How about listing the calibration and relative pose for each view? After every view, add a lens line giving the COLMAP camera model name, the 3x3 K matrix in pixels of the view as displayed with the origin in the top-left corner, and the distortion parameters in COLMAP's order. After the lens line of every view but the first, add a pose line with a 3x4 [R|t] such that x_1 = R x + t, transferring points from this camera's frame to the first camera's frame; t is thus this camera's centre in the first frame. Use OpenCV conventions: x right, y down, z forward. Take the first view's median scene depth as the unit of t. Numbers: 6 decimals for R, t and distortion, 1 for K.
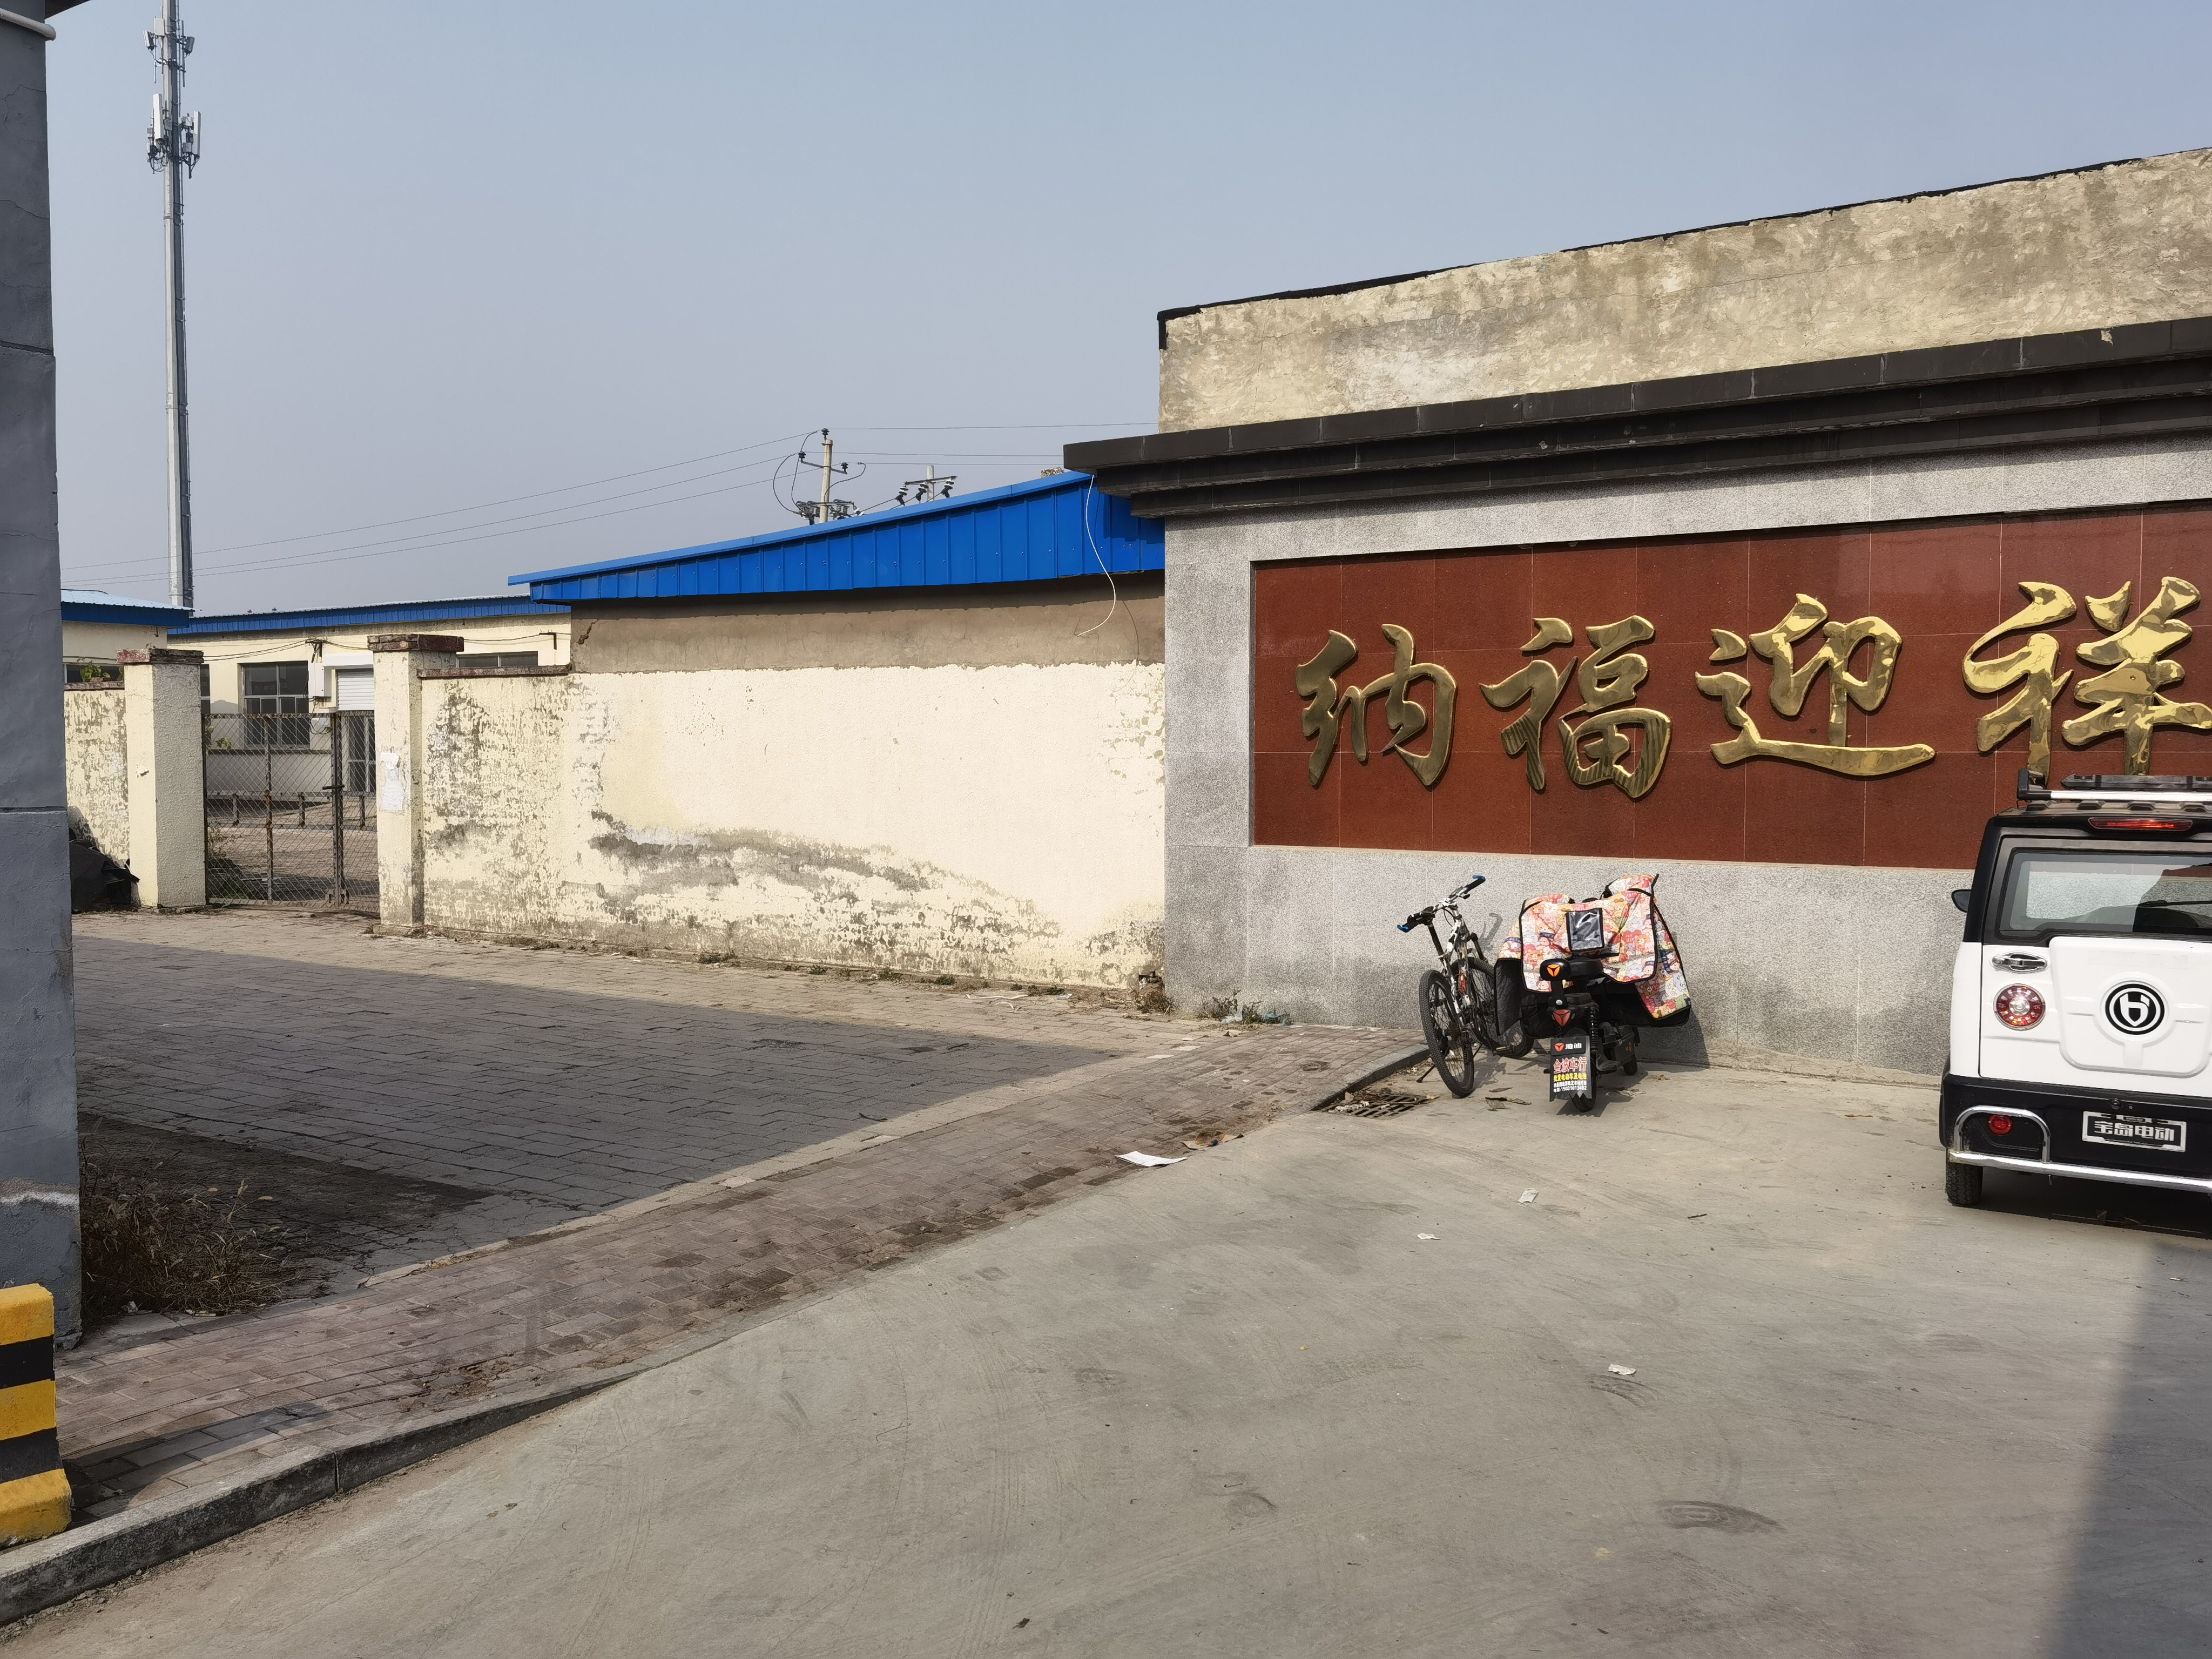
lens RADIAL K [[1762.5, 0, 1106.0], [0, 1762.5, 829.5], [0, 0, 1]] dist [0.027861, -0.005718]
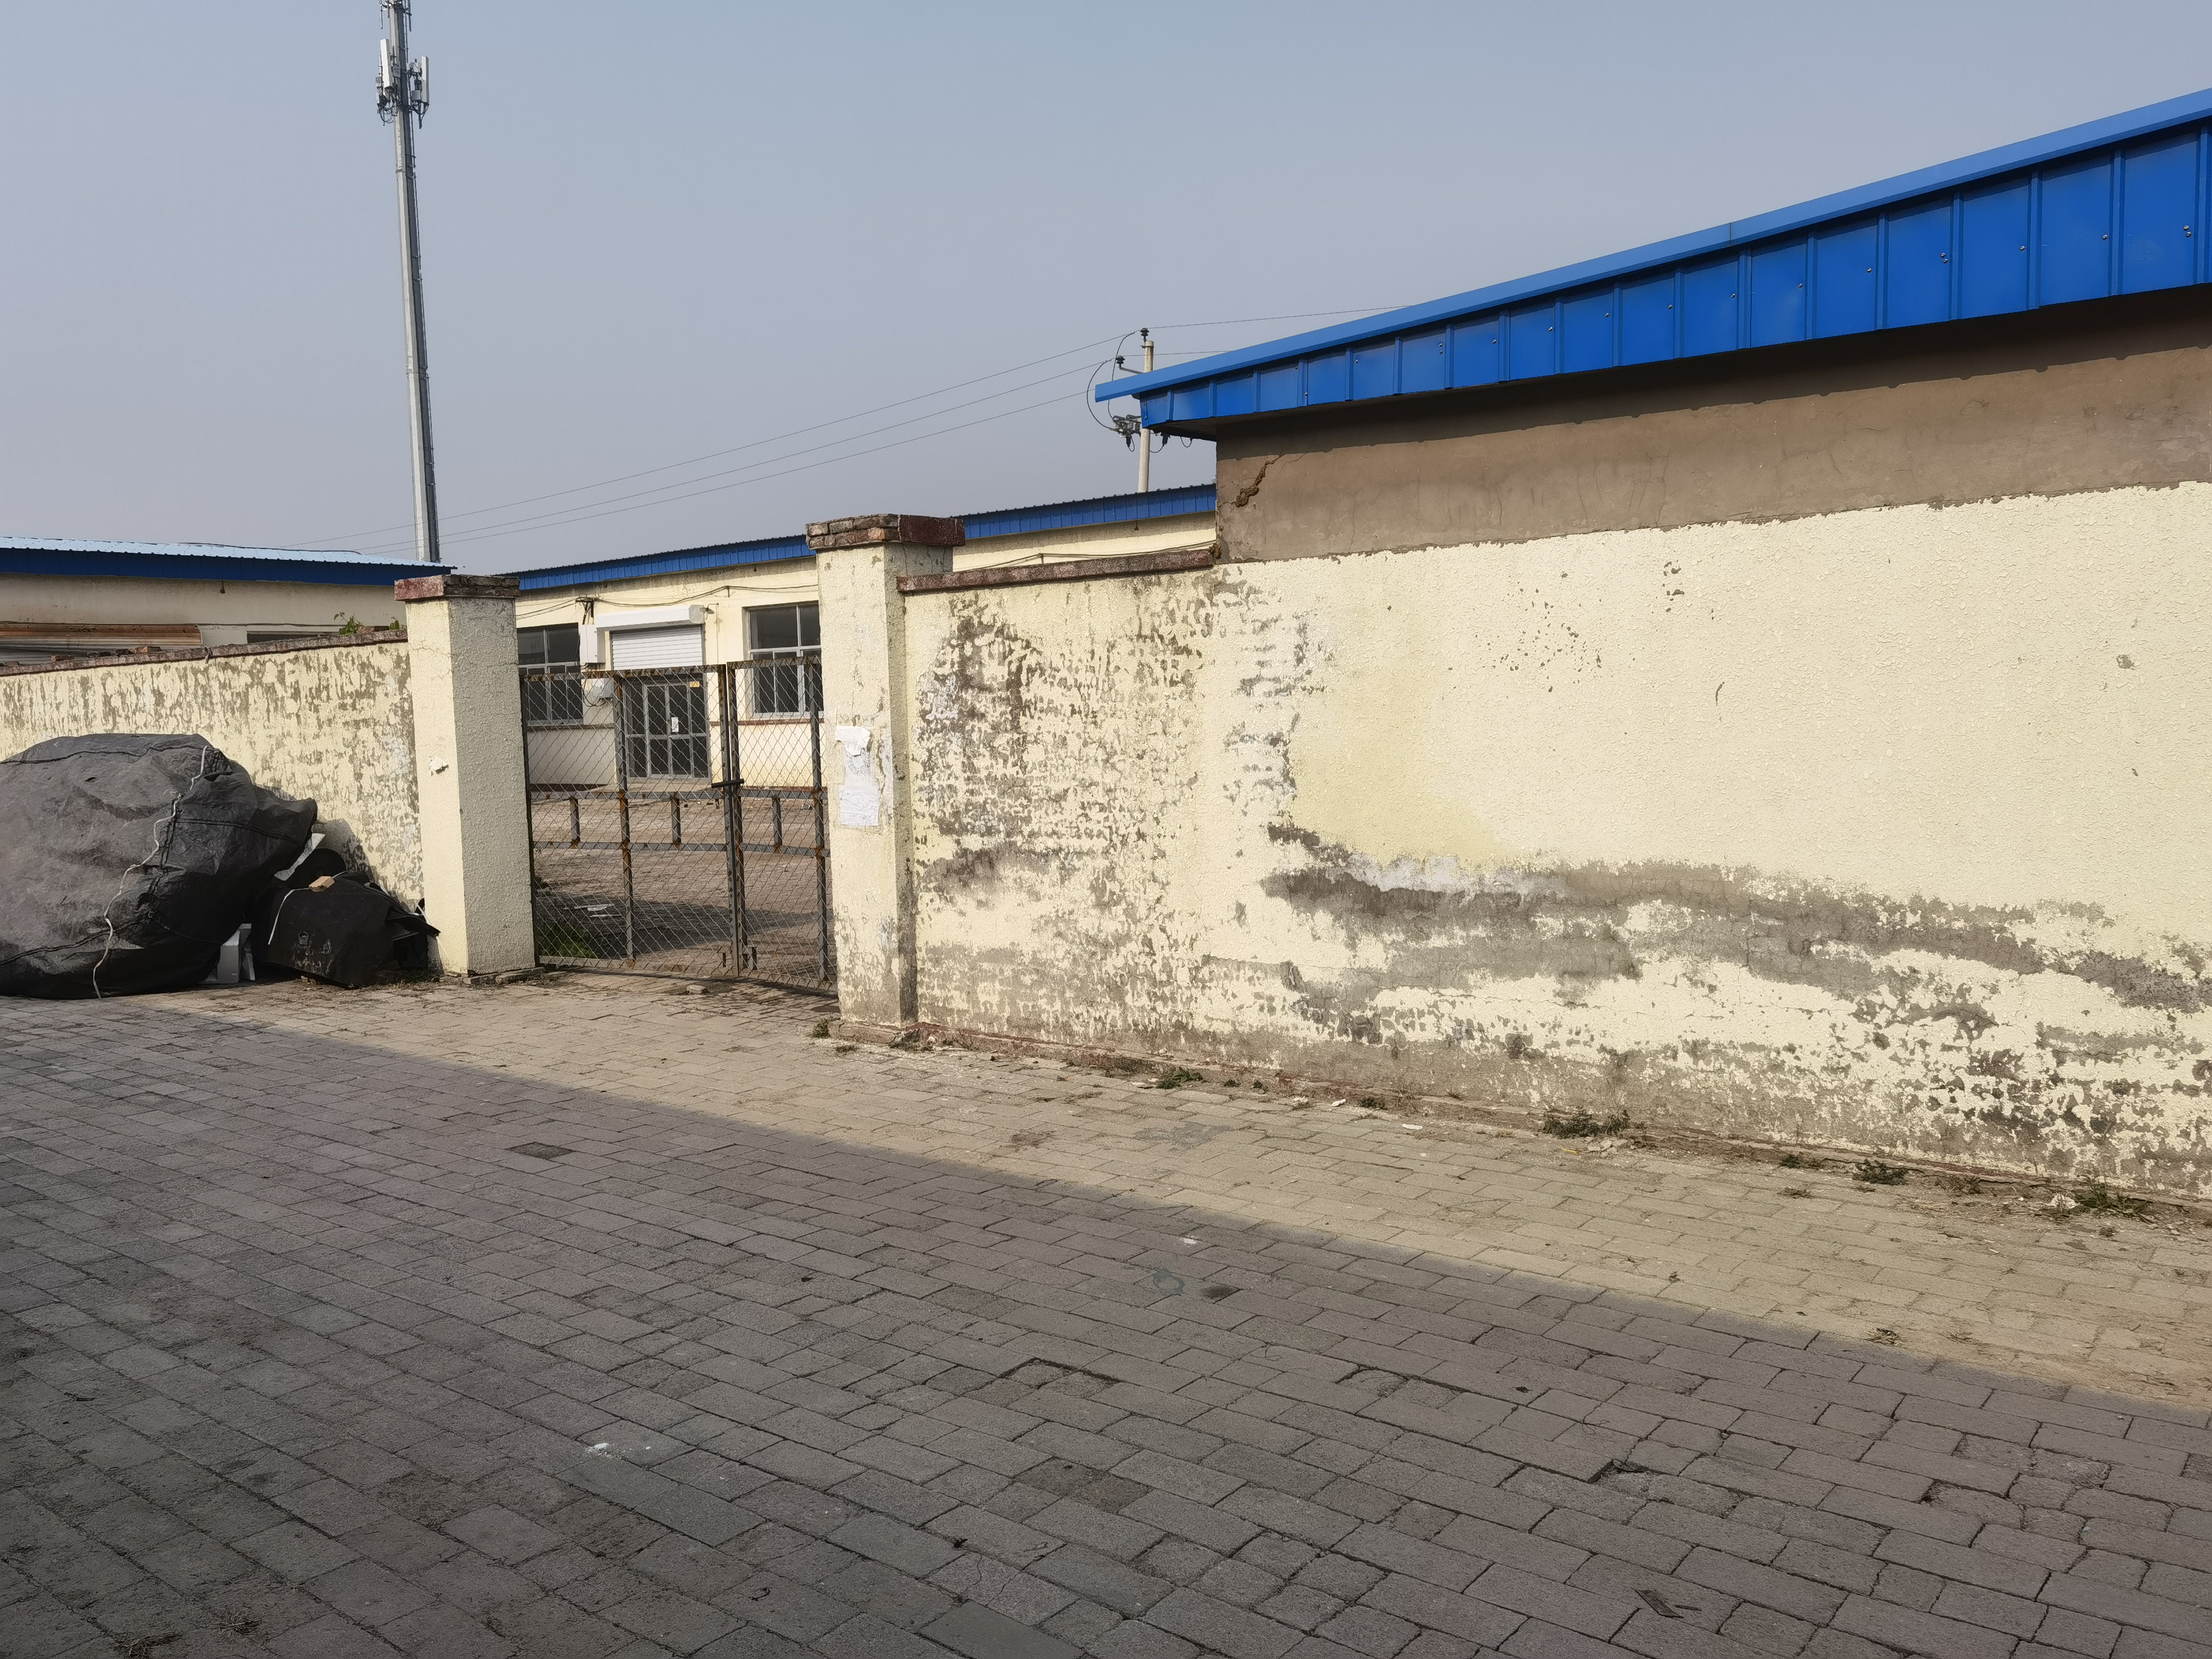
lens RADIAL K [[1765.2, 0, 1106.0], [0, 1765.2, 829.5], [0, 0, 1]] dist [0.026778, 0.008713]
pose [[0.993163, -0.023722, -0.114298, -0.268973], [0.026728, 0.999334, 0.024837, -0.022741], [0.113633, -0.027723, 0.993136, 0.455213]]
